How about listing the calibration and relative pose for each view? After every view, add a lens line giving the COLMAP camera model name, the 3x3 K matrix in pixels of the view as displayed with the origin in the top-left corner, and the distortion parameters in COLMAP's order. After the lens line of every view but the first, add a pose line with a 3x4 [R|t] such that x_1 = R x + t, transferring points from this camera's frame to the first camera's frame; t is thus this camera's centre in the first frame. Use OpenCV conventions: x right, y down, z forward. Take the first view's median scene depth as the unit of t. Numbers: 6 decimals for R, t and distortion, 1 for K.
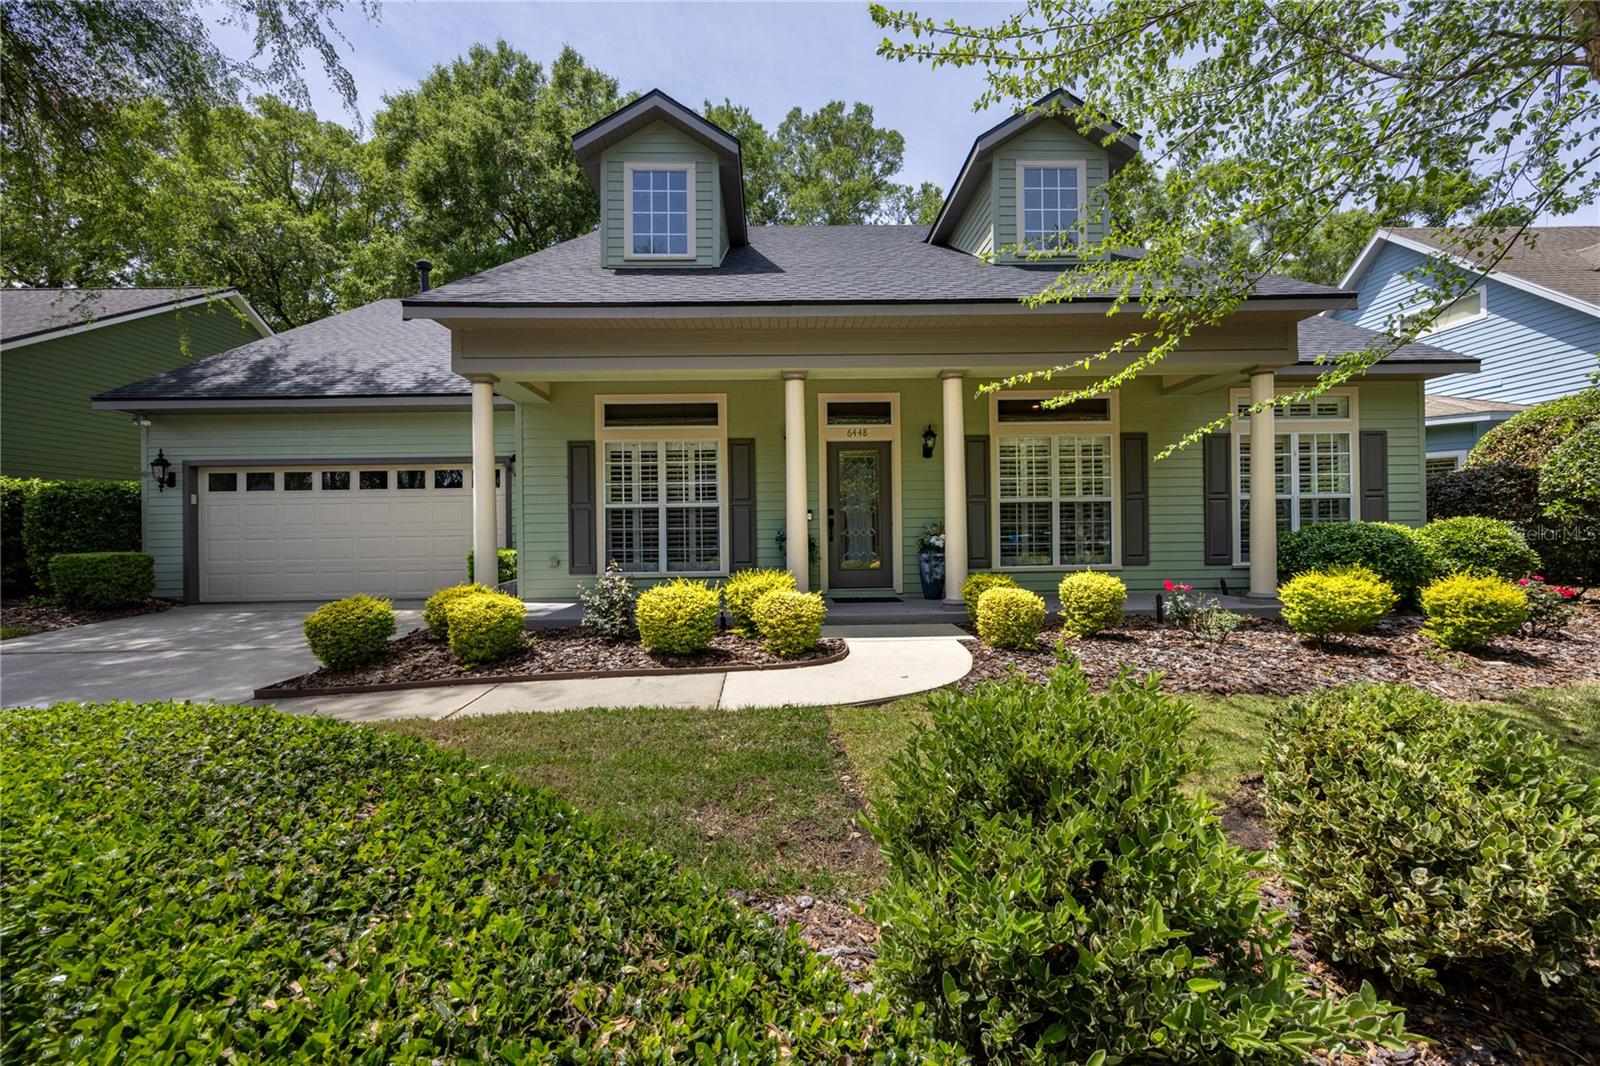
lens RADIAL K [[632.2, 0, 774.3], [0, 632.2, 532.8], [0, 0, 1]] dist [0.000618, 0.000032]
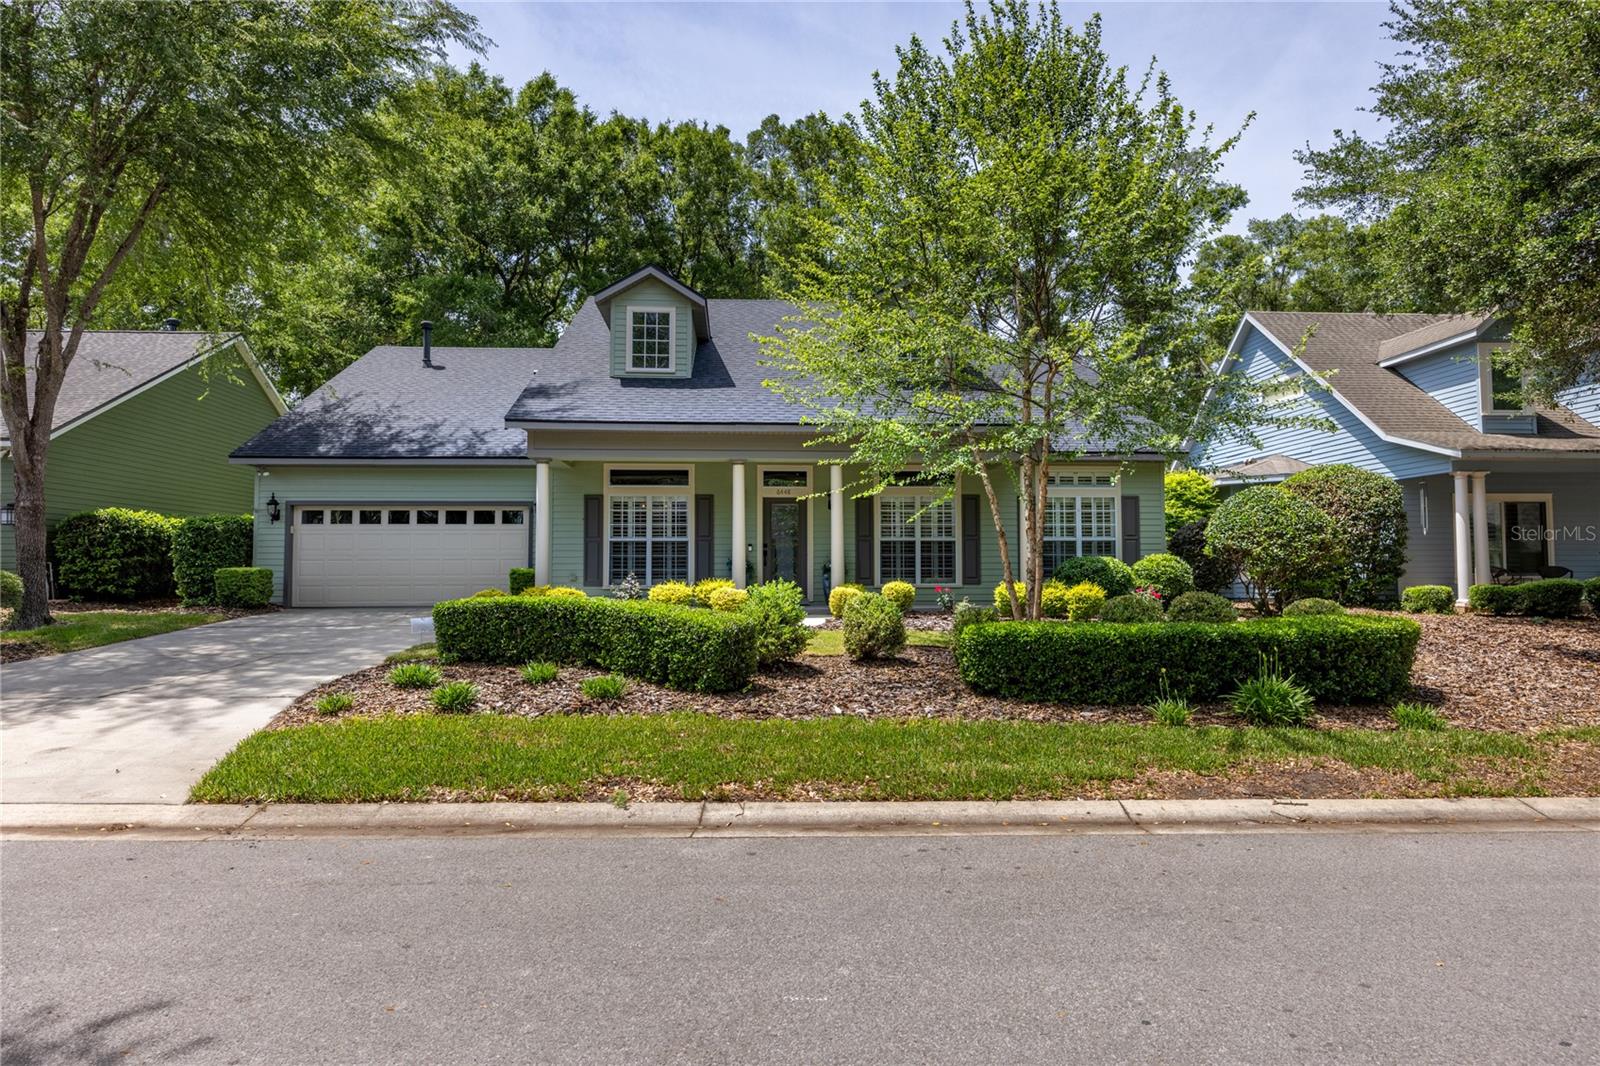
lens RADIAL K [[860.8, 0, 787.0], [0, 860.8, 533.4], [0, 0, 1]] dist [0.005175, 0.000106]
pose [[0.998621, 0.013871, 0.050643, 0.039018], [-0.011507, 0.998844, -0.046672, 0.031117], [-0.051231, 0.046025, 0.997626, -0.984954]]
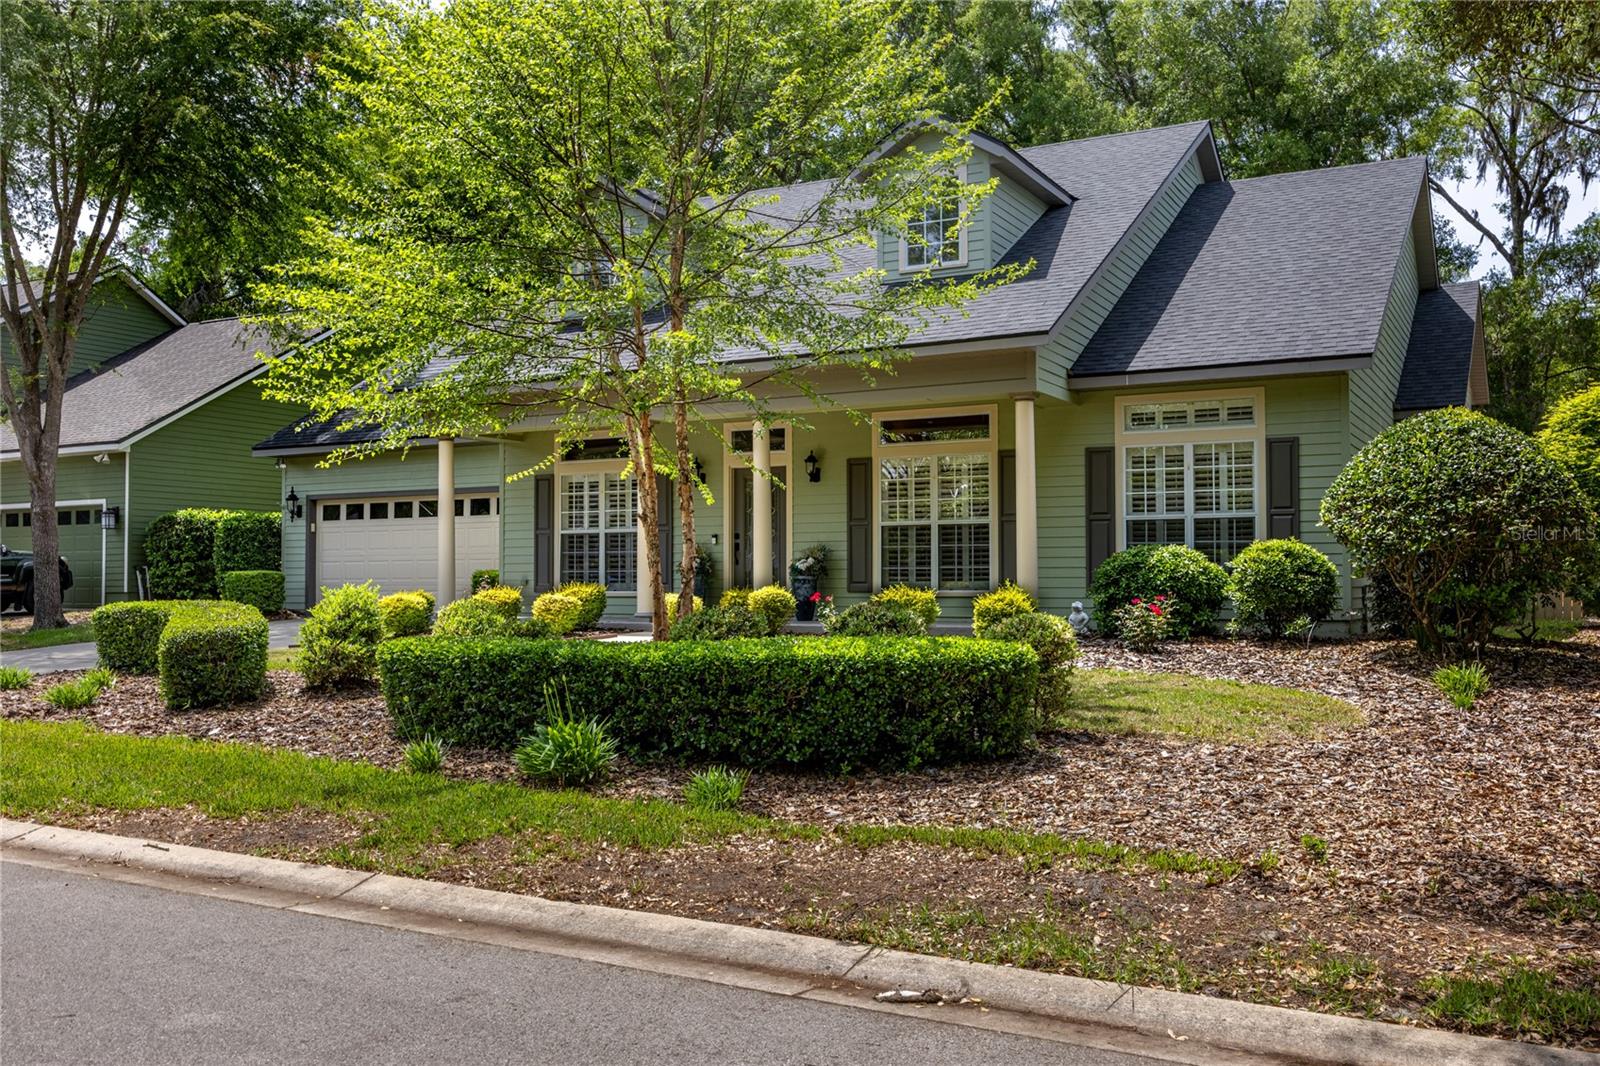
lens RADIAL K [[1407.9, 0, 800.0], [0, 1407.9, 533.0], [0, 0, 1]] dist [0.003921, -0.013718]
pose [[0.875497, -0.006389, -0.483181, 1.303691], [-0.005043, 0.999737, -0.022356, 0.012965], [0.483197, 0.022009, 0.875235, -0.978814]]
